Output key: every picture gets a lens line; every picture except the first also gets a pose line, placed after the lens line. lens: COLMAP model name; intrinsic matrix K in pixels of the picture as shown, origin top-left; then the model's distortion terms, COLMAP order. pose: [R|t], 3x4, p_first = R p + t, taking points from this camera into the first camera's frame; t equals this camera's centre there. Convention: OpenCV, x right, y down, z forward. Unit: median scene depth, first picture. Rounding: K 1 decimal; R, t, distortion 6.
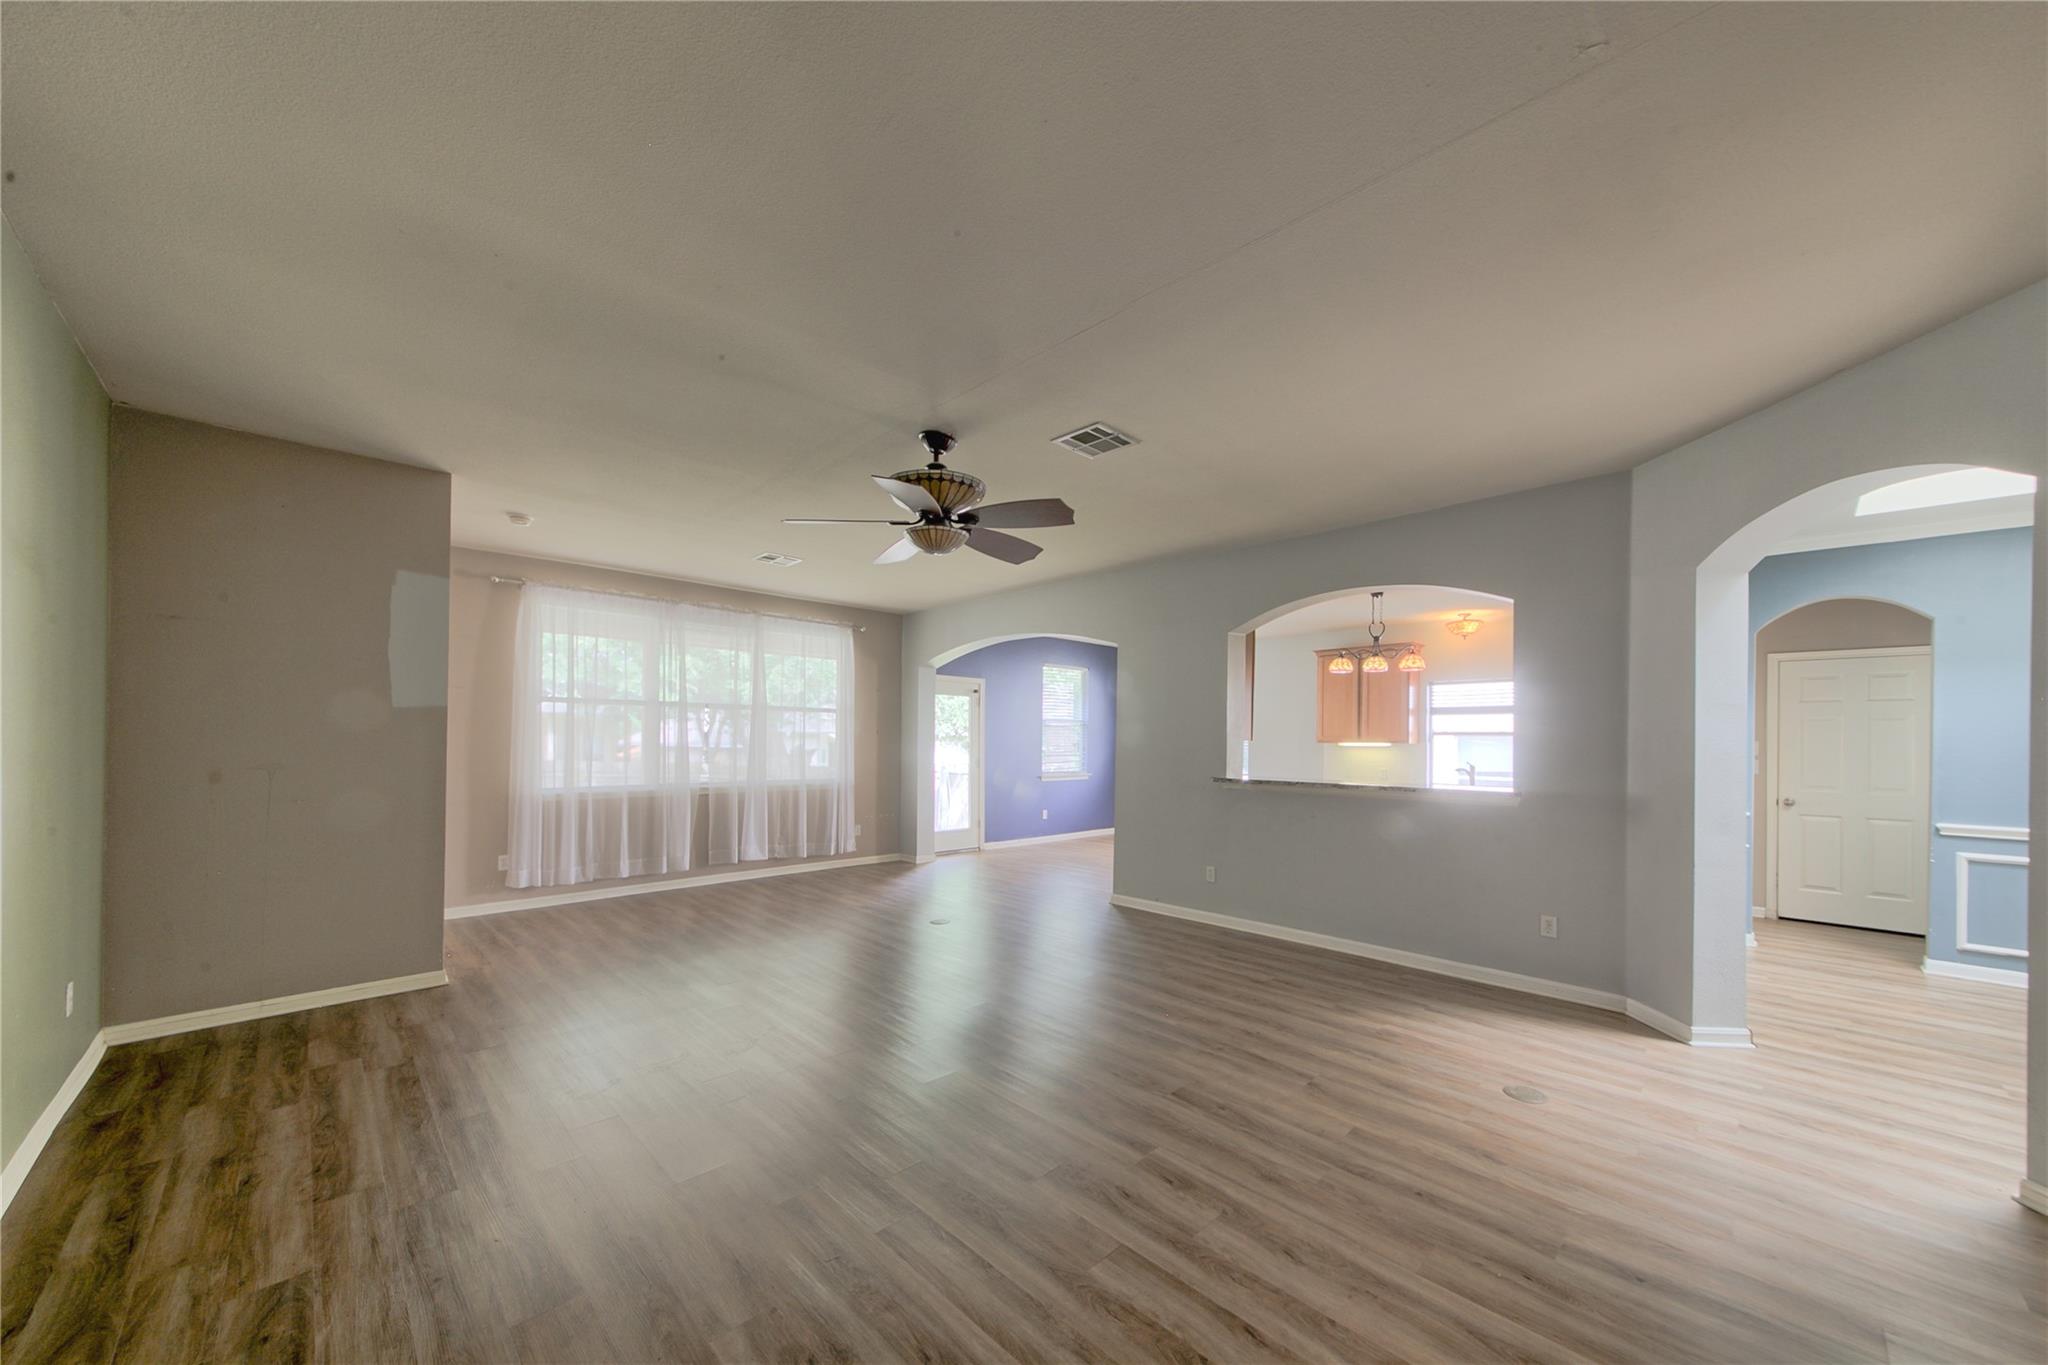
lens RADIAL K [[716.7, 0, 1068.5], [0, 716.7, 735.3], [0, 0, 1]] dist [0.002078, -0.000171]
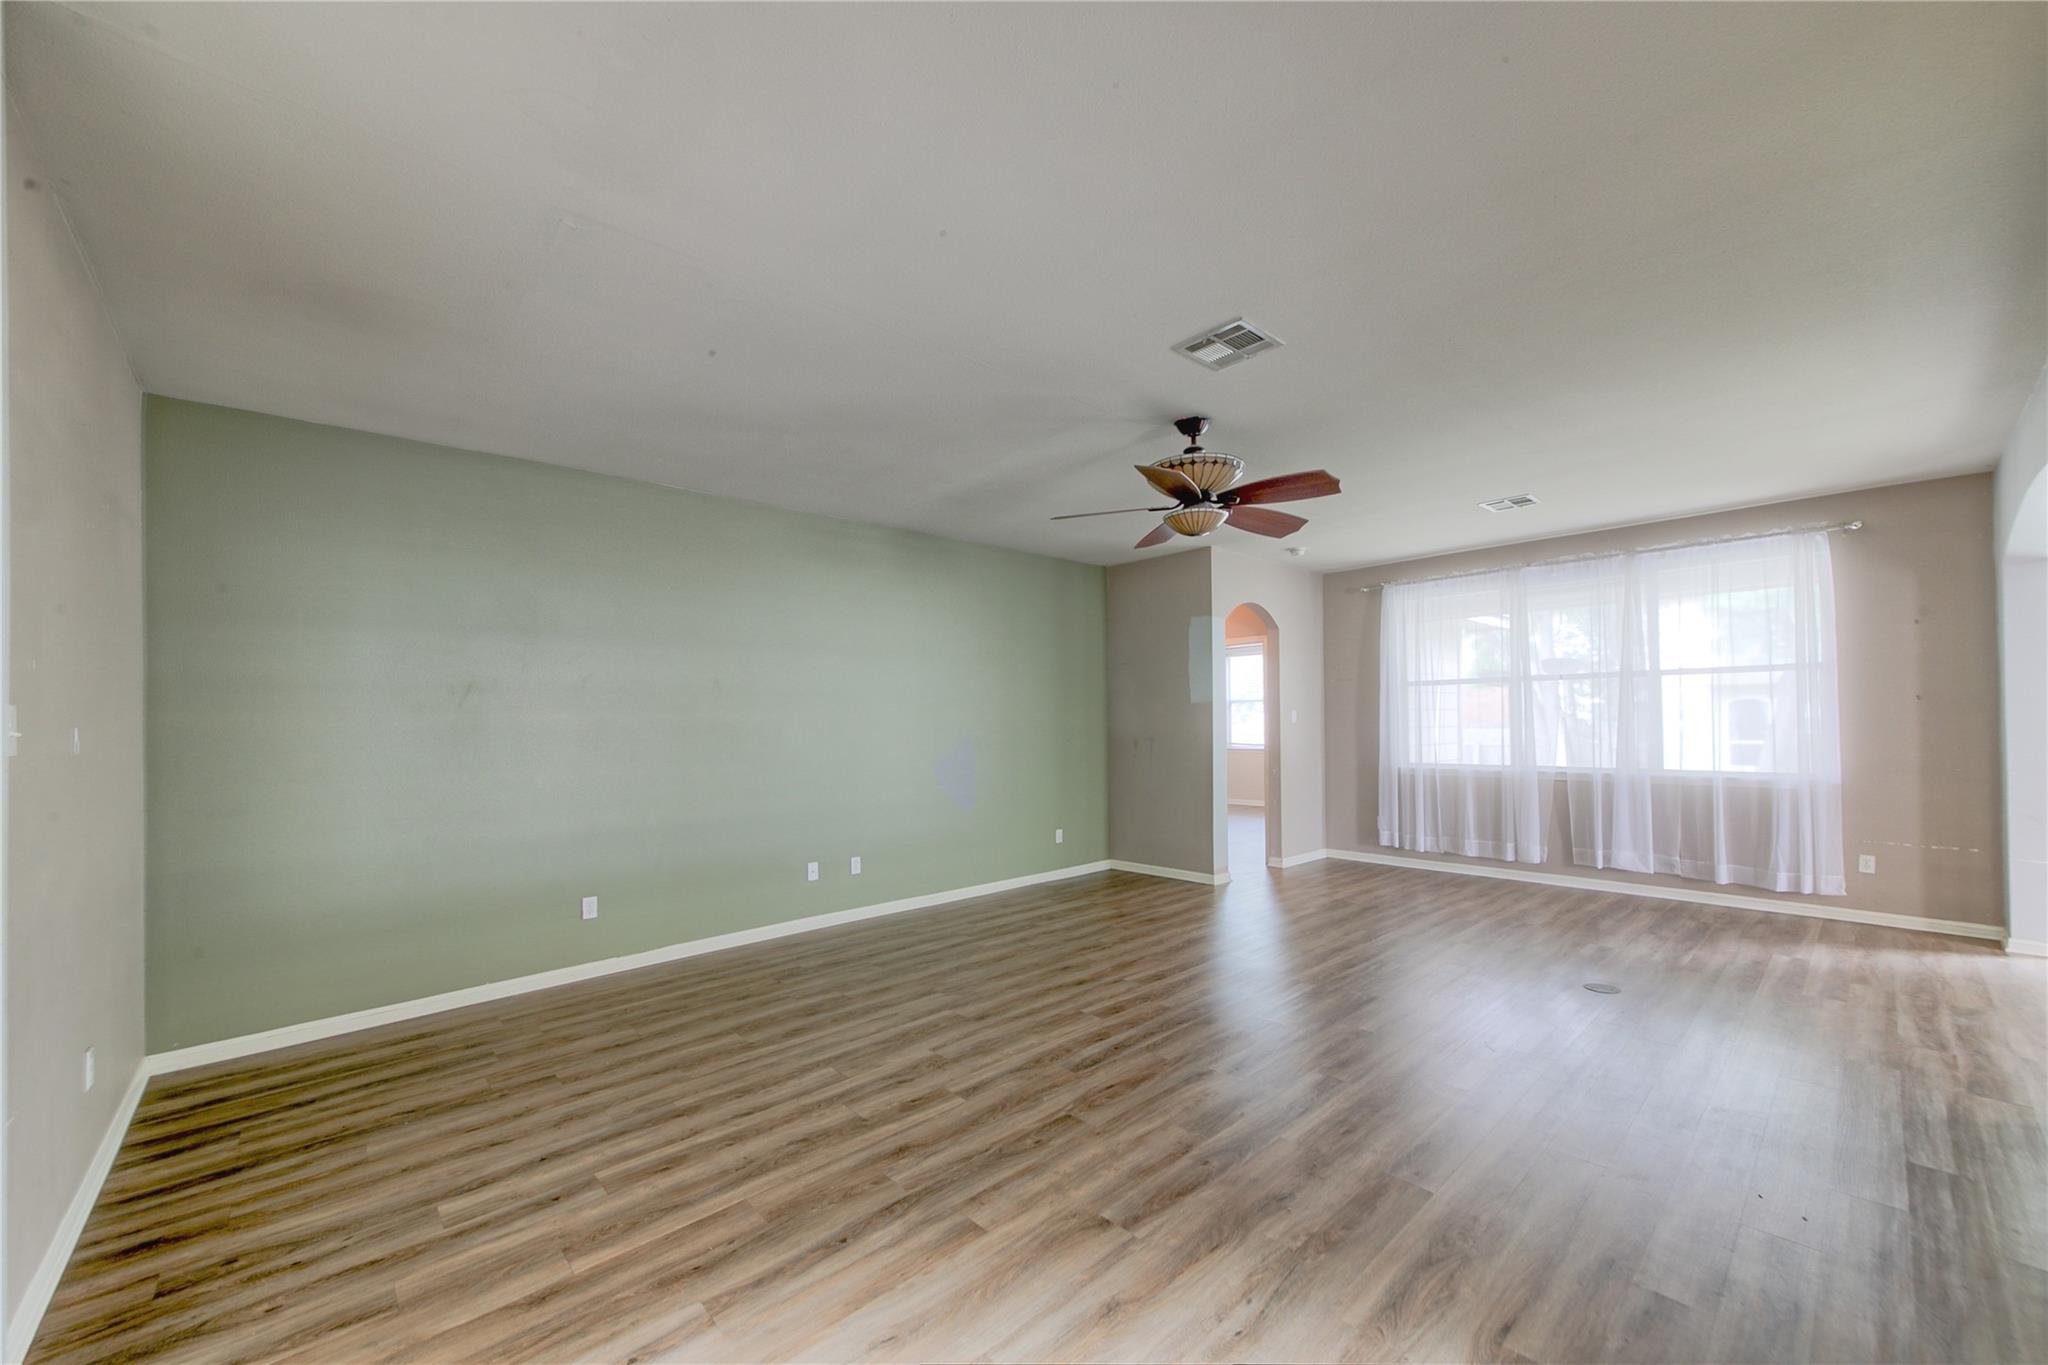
lens RADIAL K [[785.7, 0, 1033.7], [0, 785.7, 702.3], [0, 0, 1]] dist [0.005930, -0.001351]
pose [[-0.043476, -0.032297, -0.998532, 0.497039], [0.020995, 0.999227, -0.033234, 0.008115], [0.998834, -0.022409, -0.042764, 0.440255]]
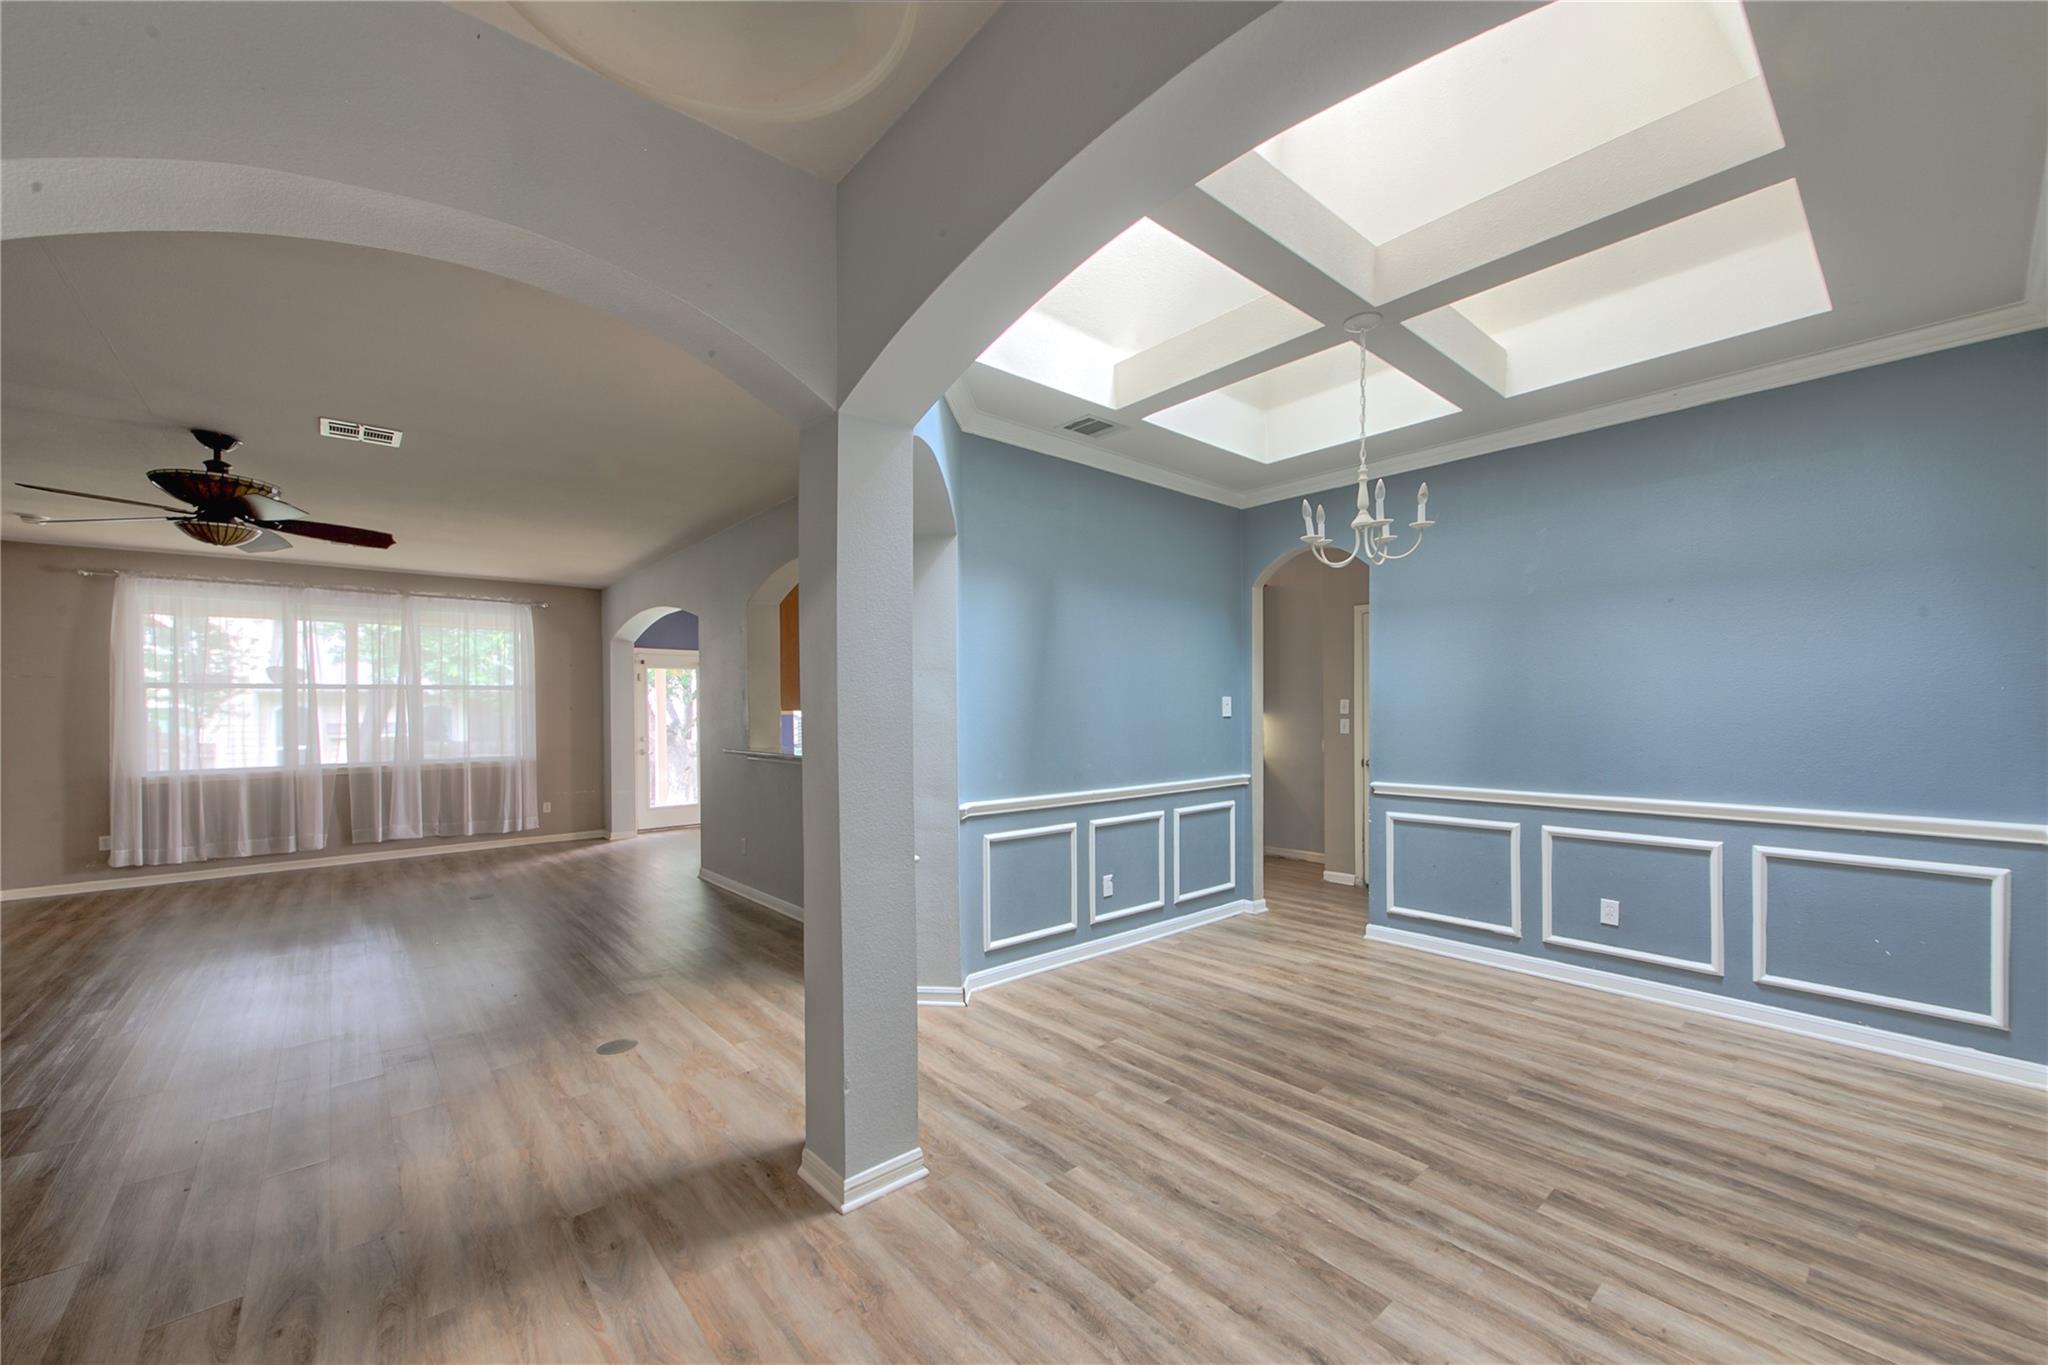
lens RADIAL K [[785.7, 0, 1044.2], [0, 785.7, 712.8], [0, 0, 1]] dist [0.005930, -0.001351]
pose [[0.997460, -0.022983, -0.067422, 0.598720], [0.023841, 0.999644, 0.011950, 0.005789], [0.067124, -0.013527, 0.997653, -0.049595]]
